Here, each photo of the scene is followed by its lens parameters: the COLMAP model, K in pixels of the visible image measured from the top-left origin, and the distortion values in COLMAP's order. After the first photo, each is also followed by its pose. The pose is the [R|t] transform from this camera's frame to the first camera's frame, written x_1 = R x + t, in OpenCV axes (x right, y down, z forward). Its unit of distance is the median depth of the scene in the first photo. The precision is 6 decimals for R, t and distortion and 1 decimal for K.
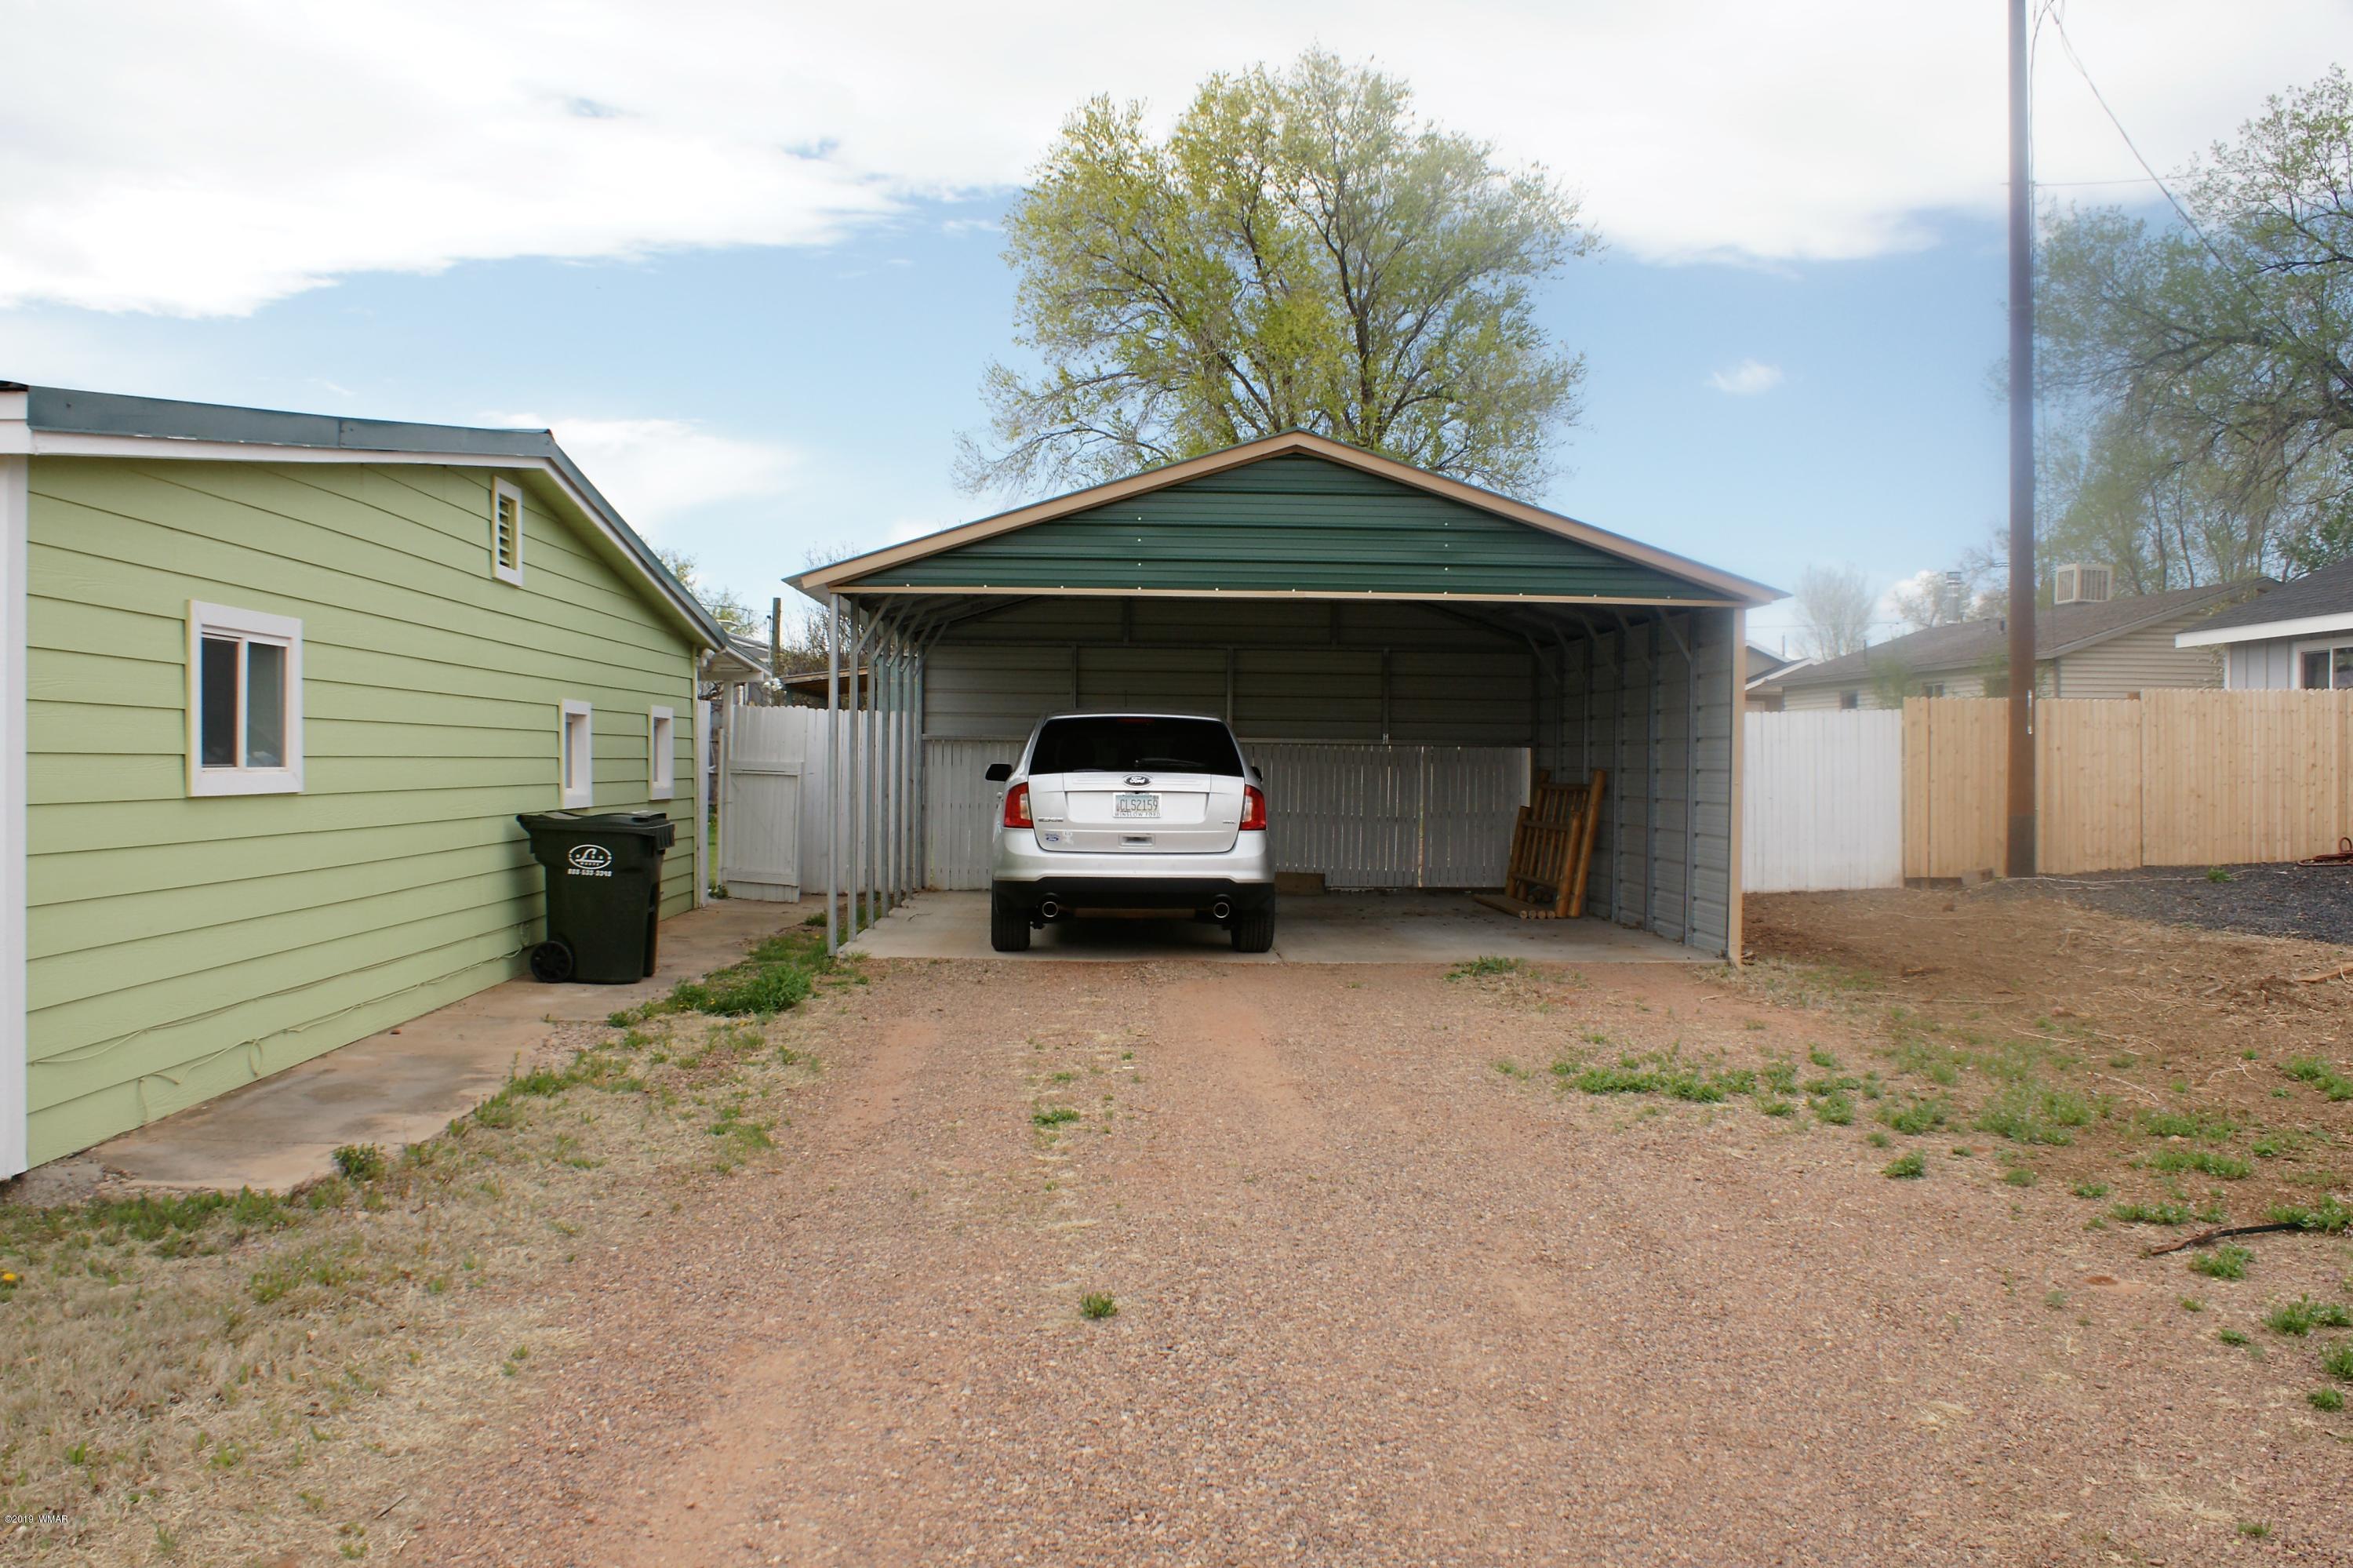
lens RADIAL K [[1860.4, 0, 1181.3], [0, 1860.4, 773.0], [0, 0, 1]] dist [-0.125155, 0.052649]
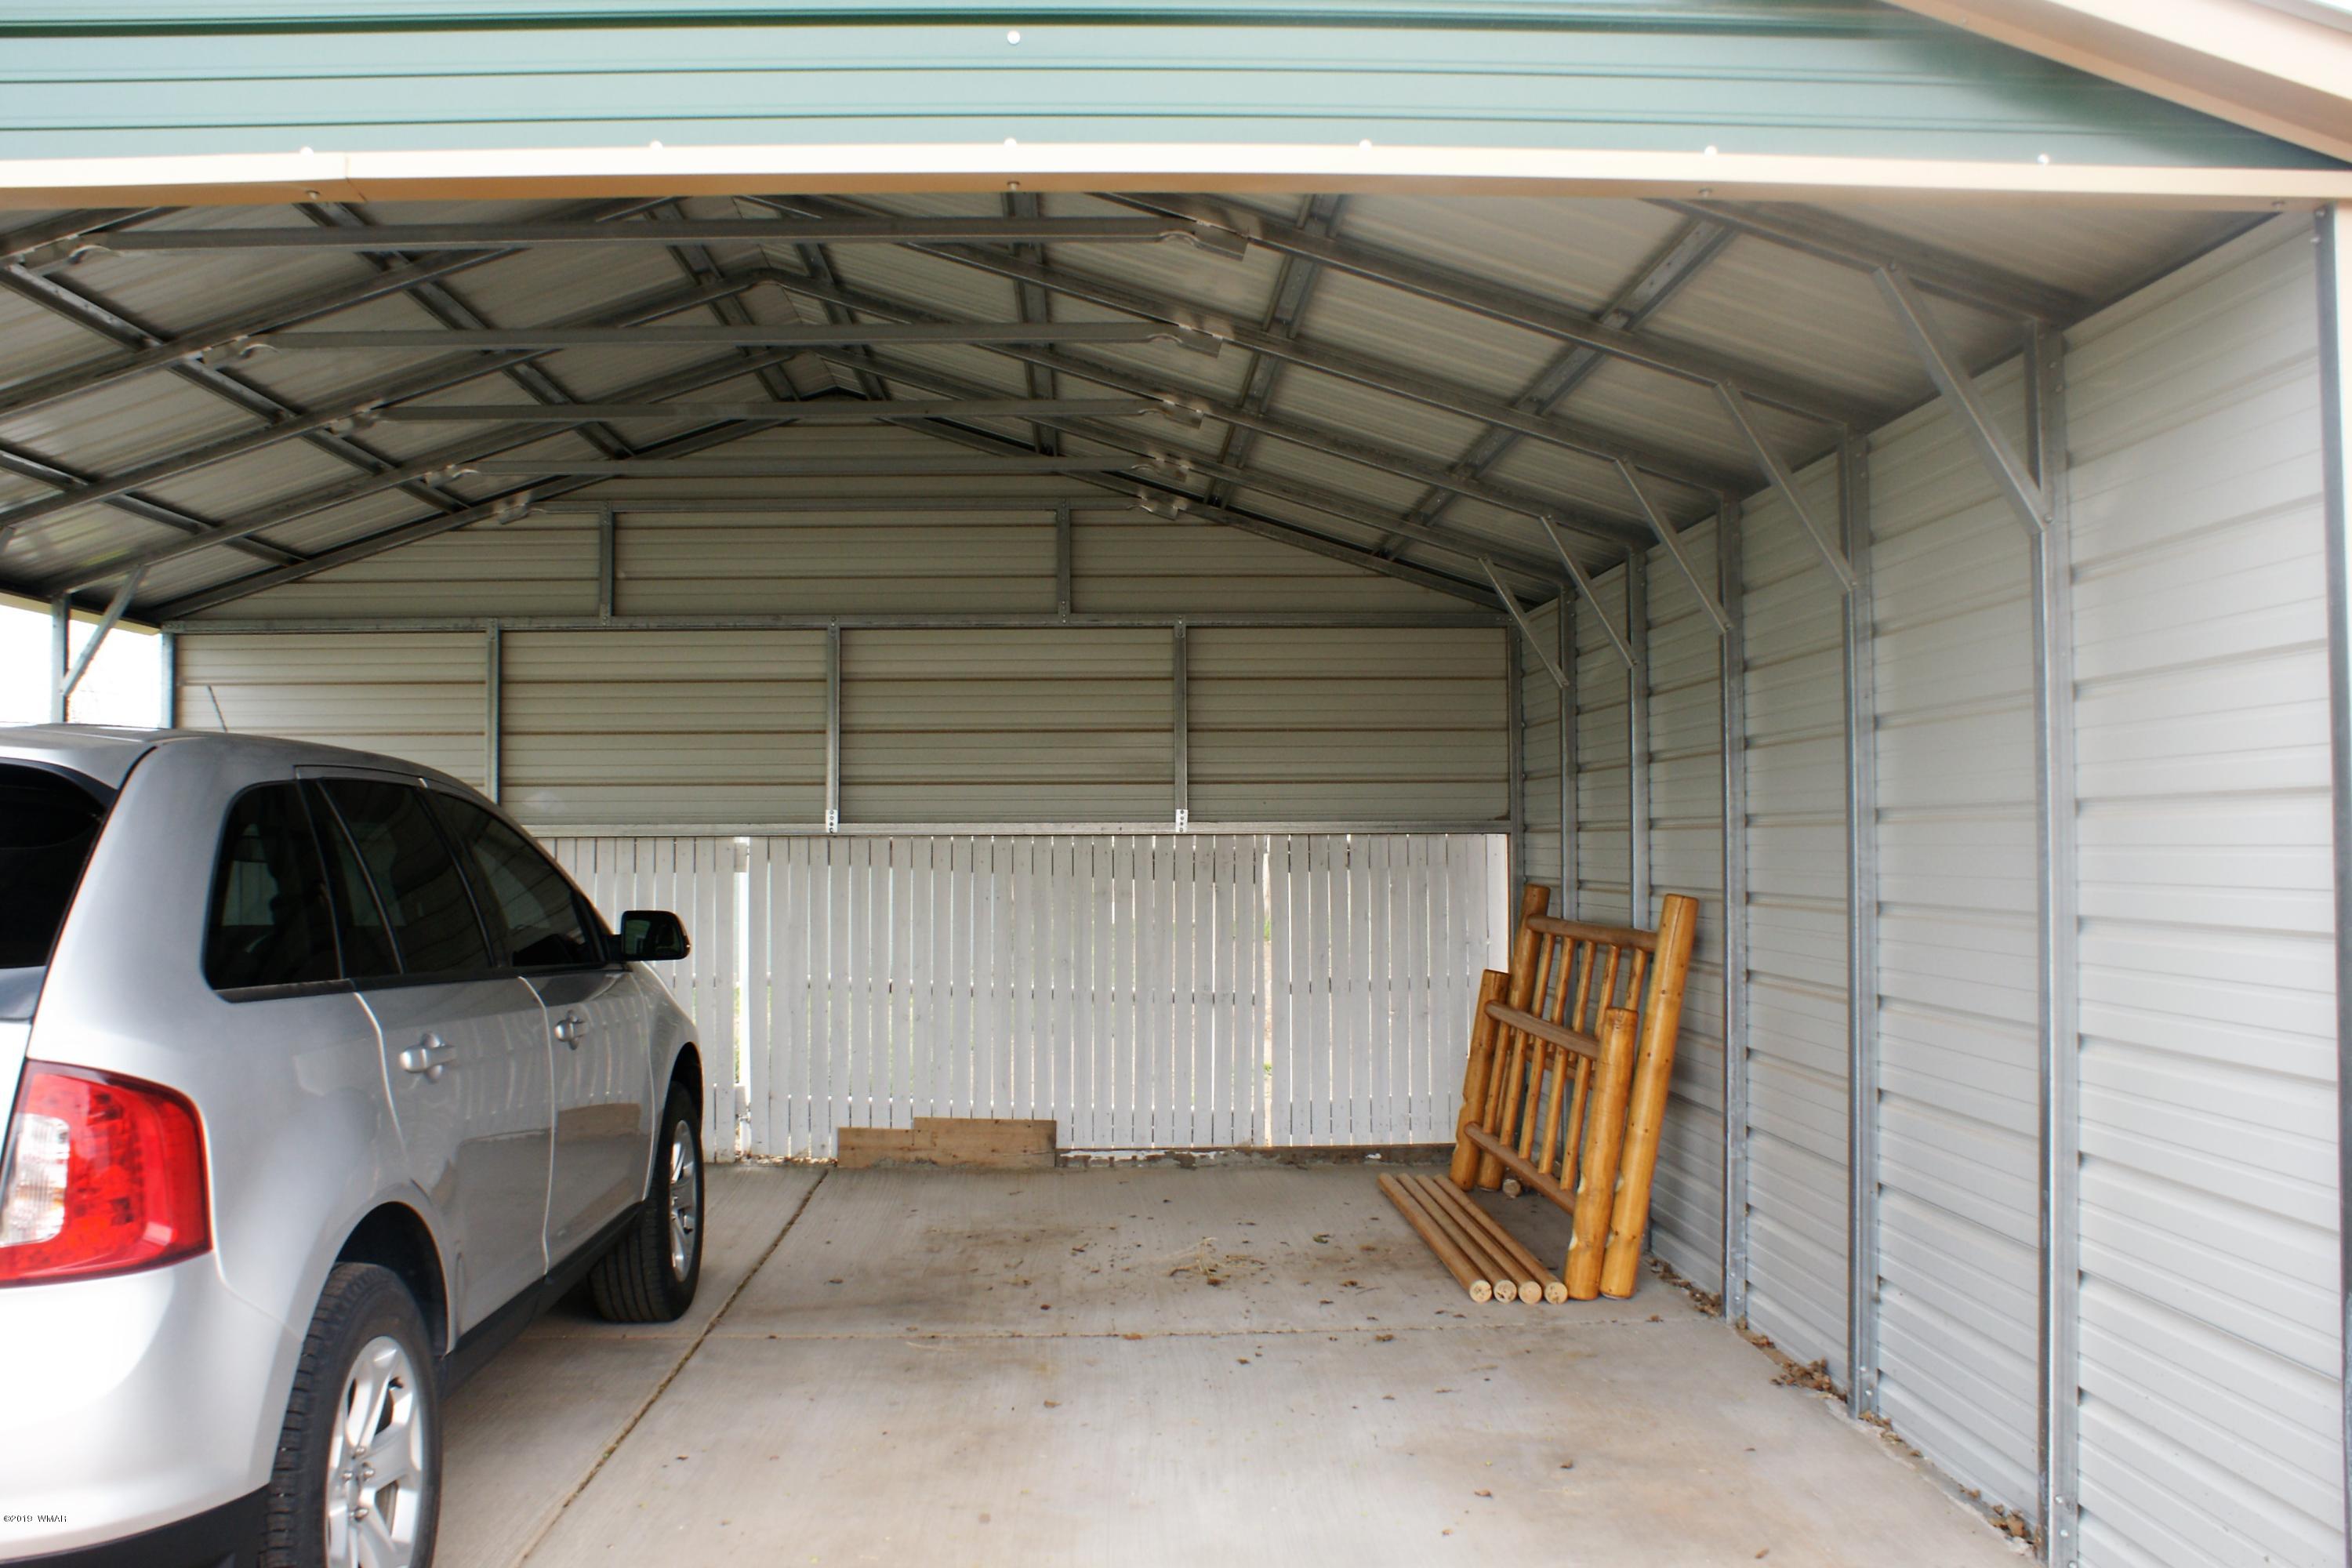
lens RADIAL K [[1859.5, 0, 1170.2], [0, 1859.5, 793.9], [0, 0, 1]] dist [-0.125155, 0.052649]
pose [[0.999740, -0.018791, -0.012909, 0.114949], [0.018365, 0.999307, -0.032381, -0.010420], [0.013509, 0.032135, 0.999392, 0.559354]]
